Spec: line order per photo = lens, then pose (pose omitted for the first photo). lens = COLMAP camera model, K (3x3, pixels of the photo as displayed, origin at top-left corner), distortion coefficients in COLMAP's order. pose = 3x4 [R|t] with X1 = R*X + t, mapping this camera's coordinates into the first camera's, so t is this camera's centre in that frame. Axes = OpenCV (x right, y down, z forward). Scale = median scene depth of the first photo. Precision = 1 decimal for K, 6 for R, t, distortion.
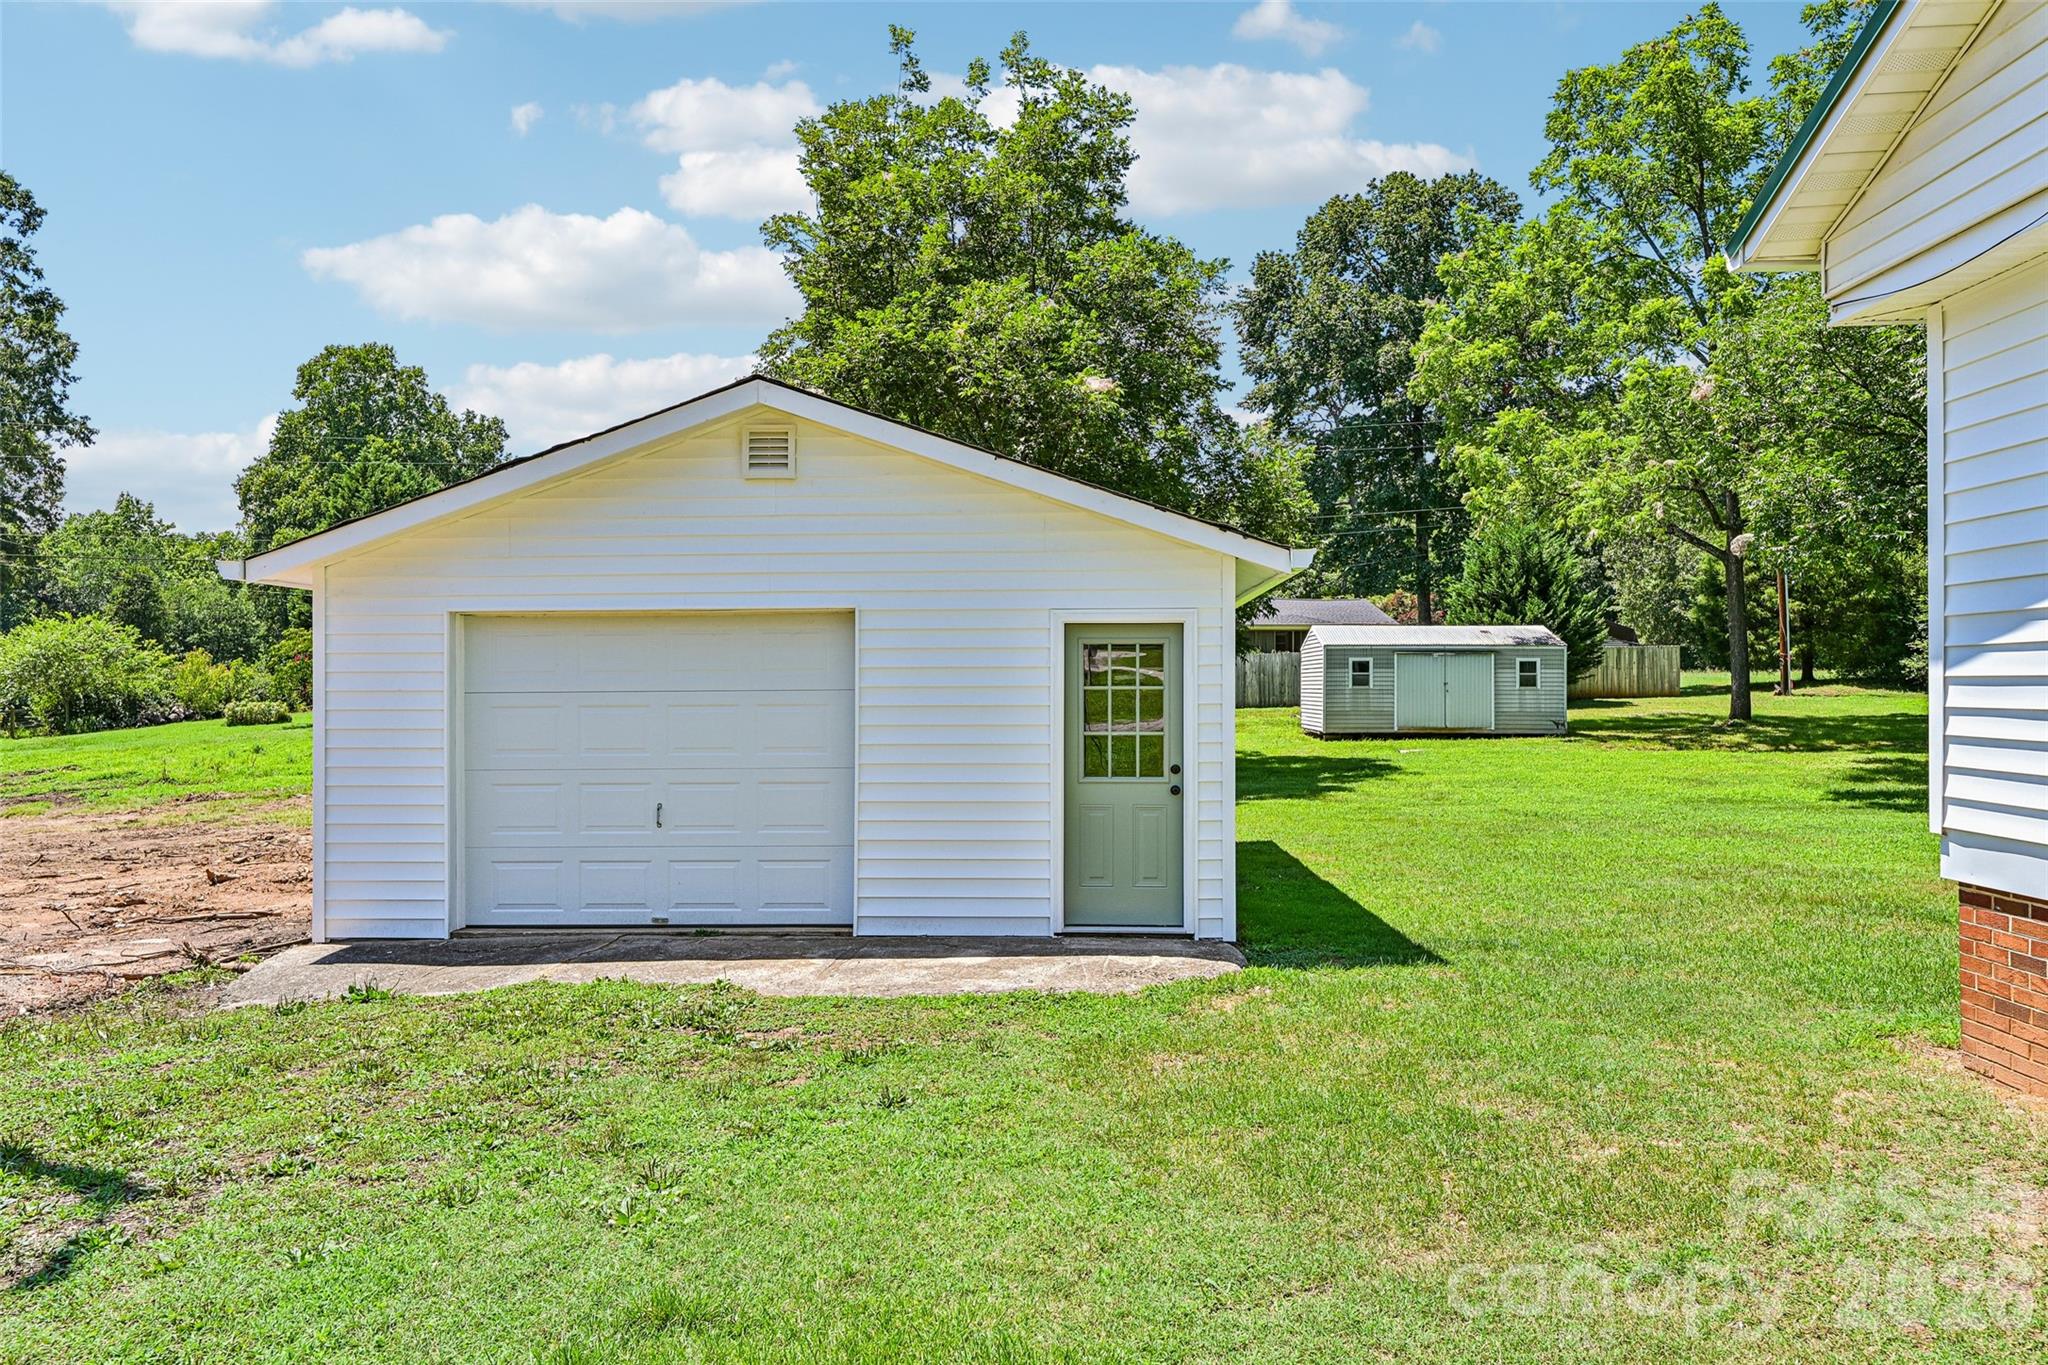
lens RADIAL K [[1393.1, 0, 1033.2], [0, 1393.1, 664.7], [0, 0, 1]] dist [0.030227, 0.005195]
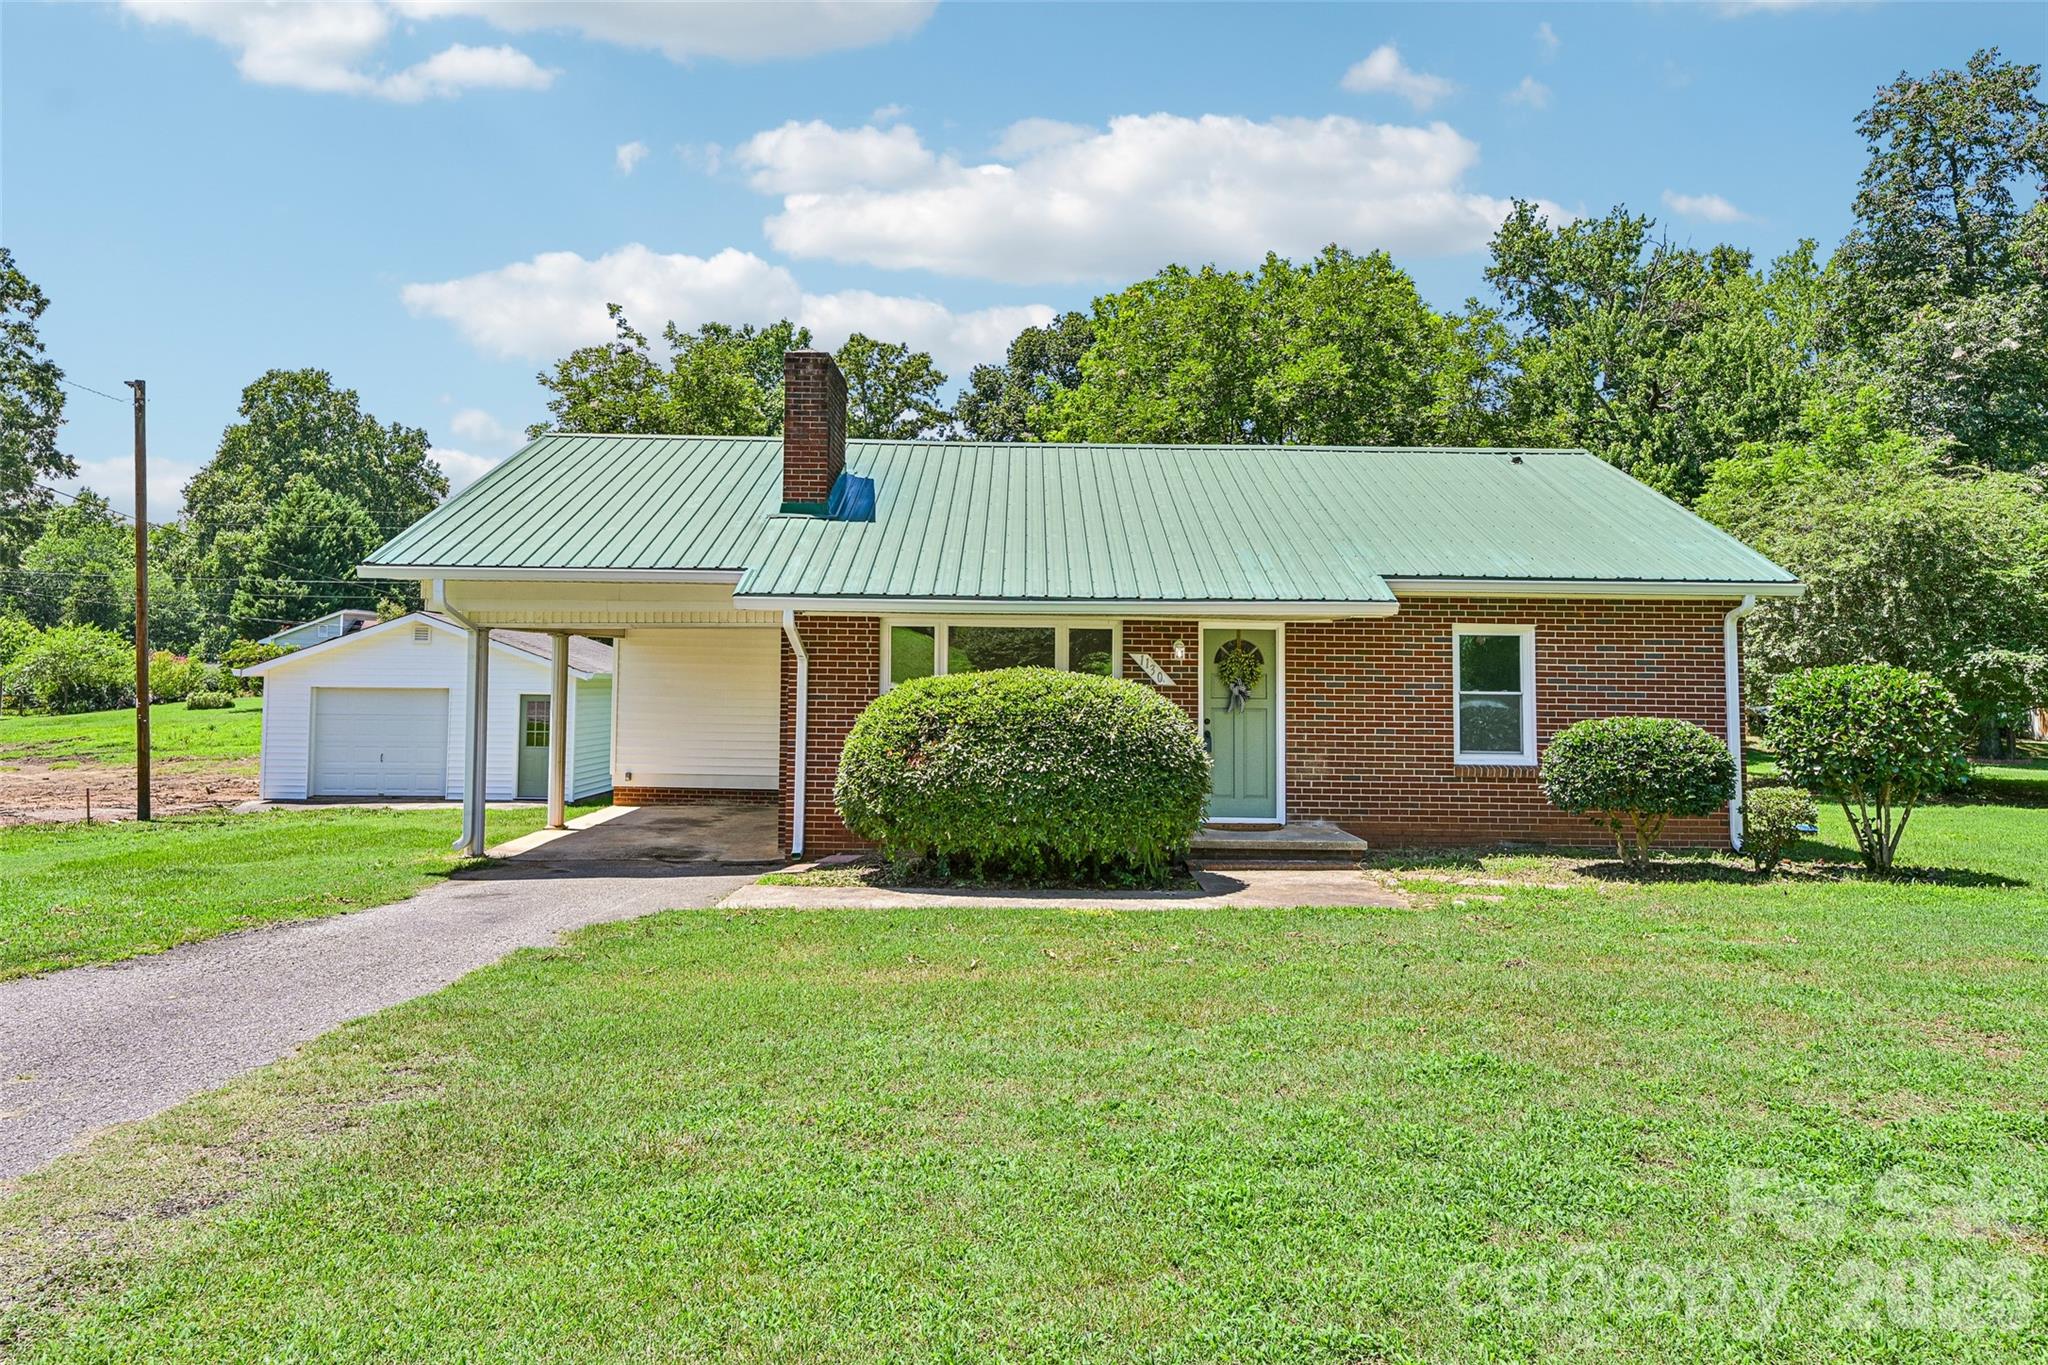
lens RADIAL K [[1382.2, 0, 1009.5], [0, 1382.2, 610.3], [0, 0, 1]] dist [0.027552, -0.004296]
pose [[0.999503, 0.014978, 0.027729, 0.173979], [-0.014223, 0.999528, -0.027223, -0.025299], [-0.028124, 0.026815, 0.999245, -0.352718]]
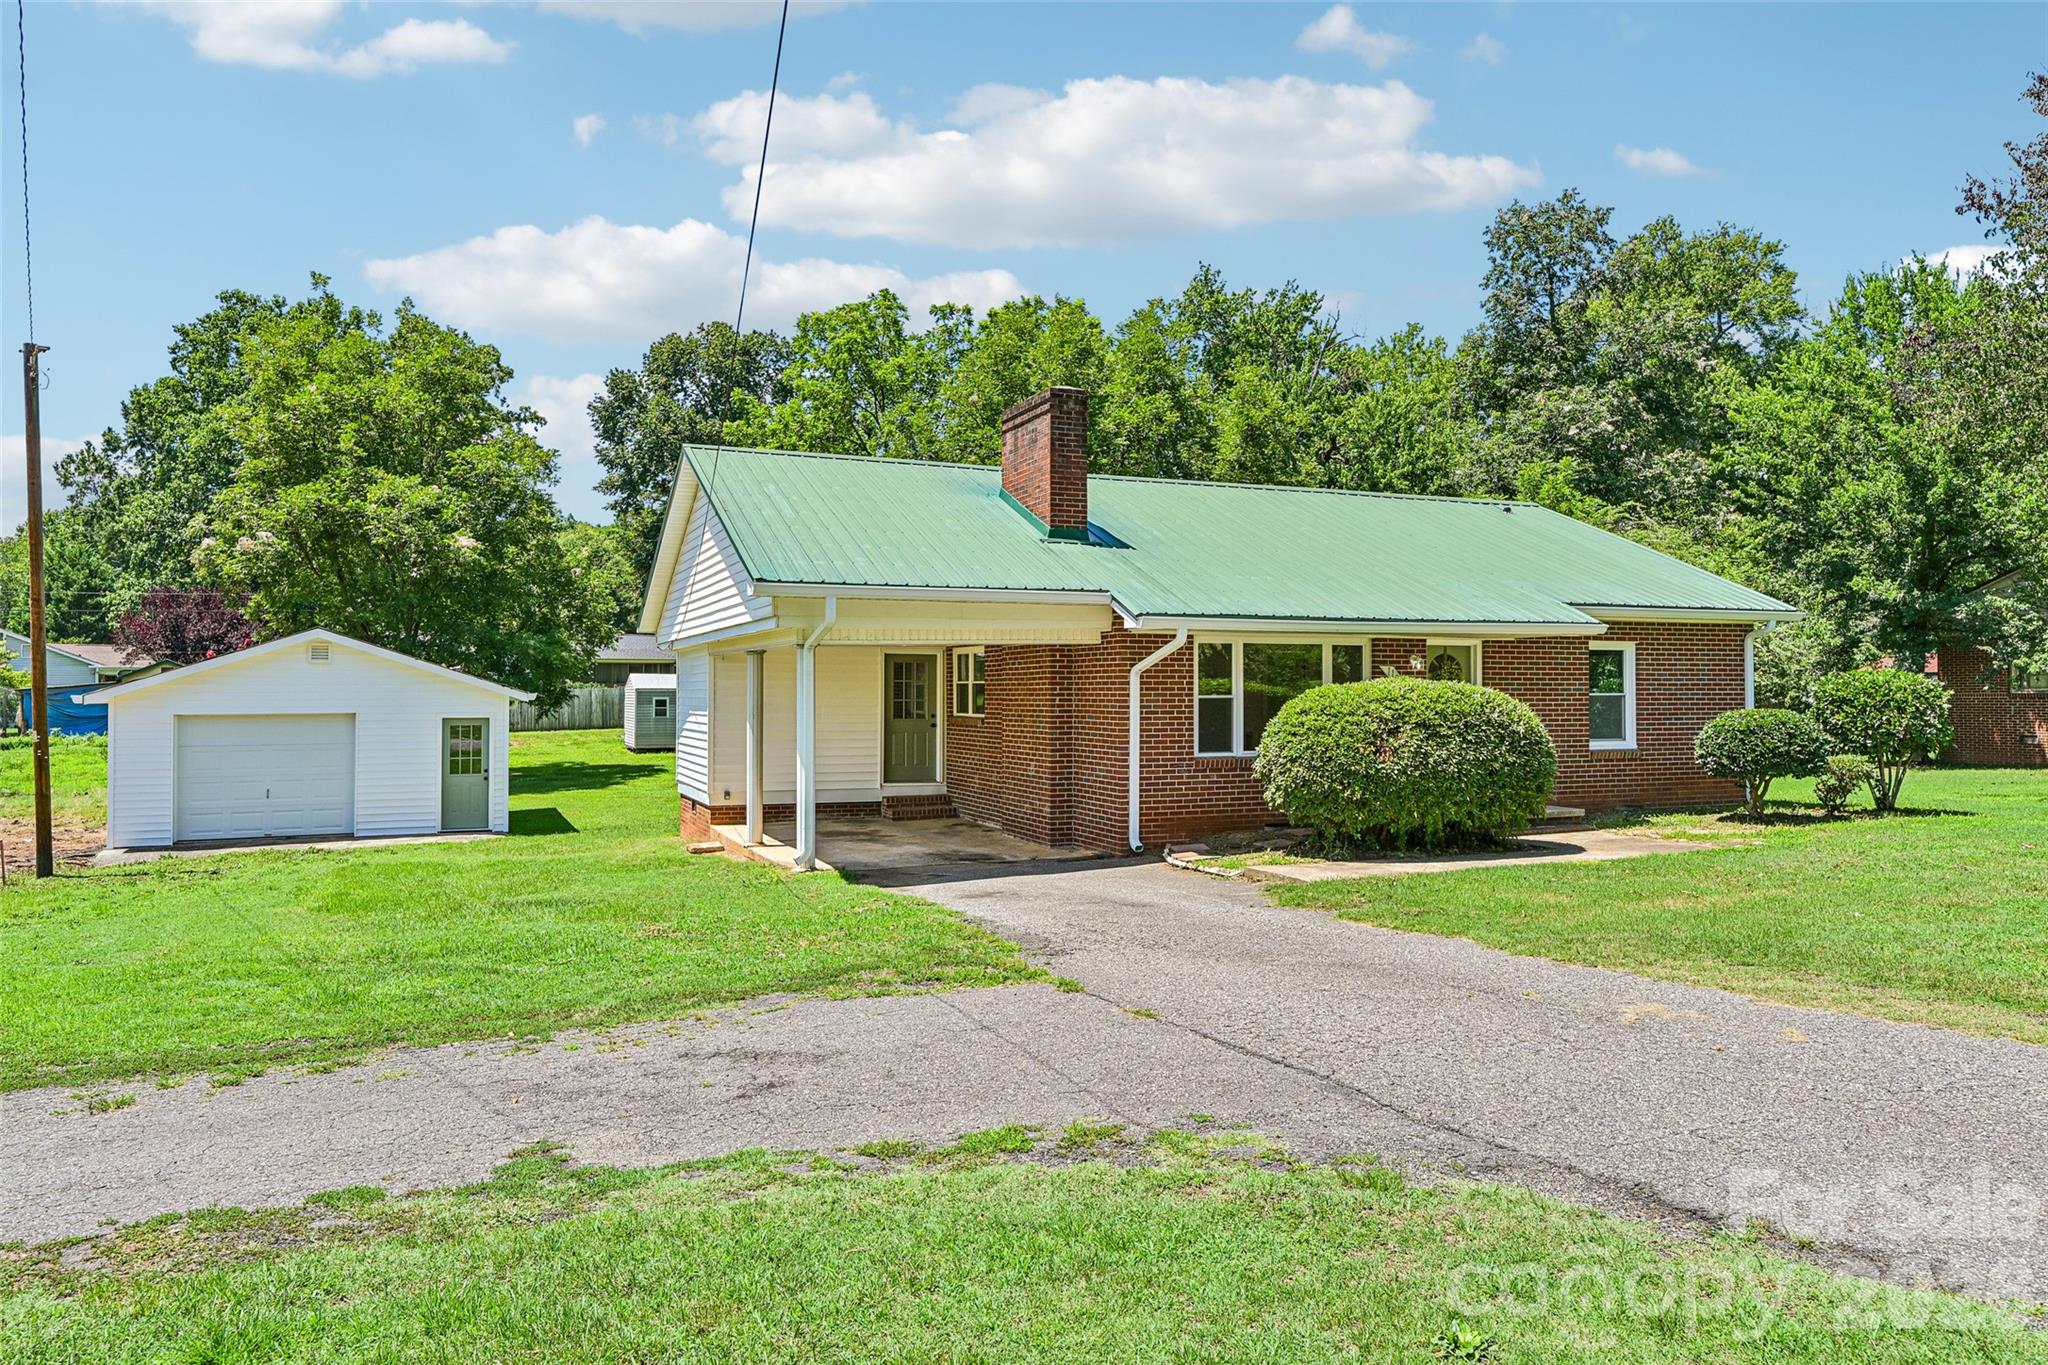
lens RADIAL K [[1393.1, 0, 1034.1], [0, 1393.1, 677.5], [0, 0, 1]] dist [0.030227, 0.005195]
pose [[0.912465, 0.005209, 0.409122, -0.007577], [-0.007060, 0.999971, 0.003015, -0.022150], [-0.409094, -0.005640, 0.912475, -0.348179]]
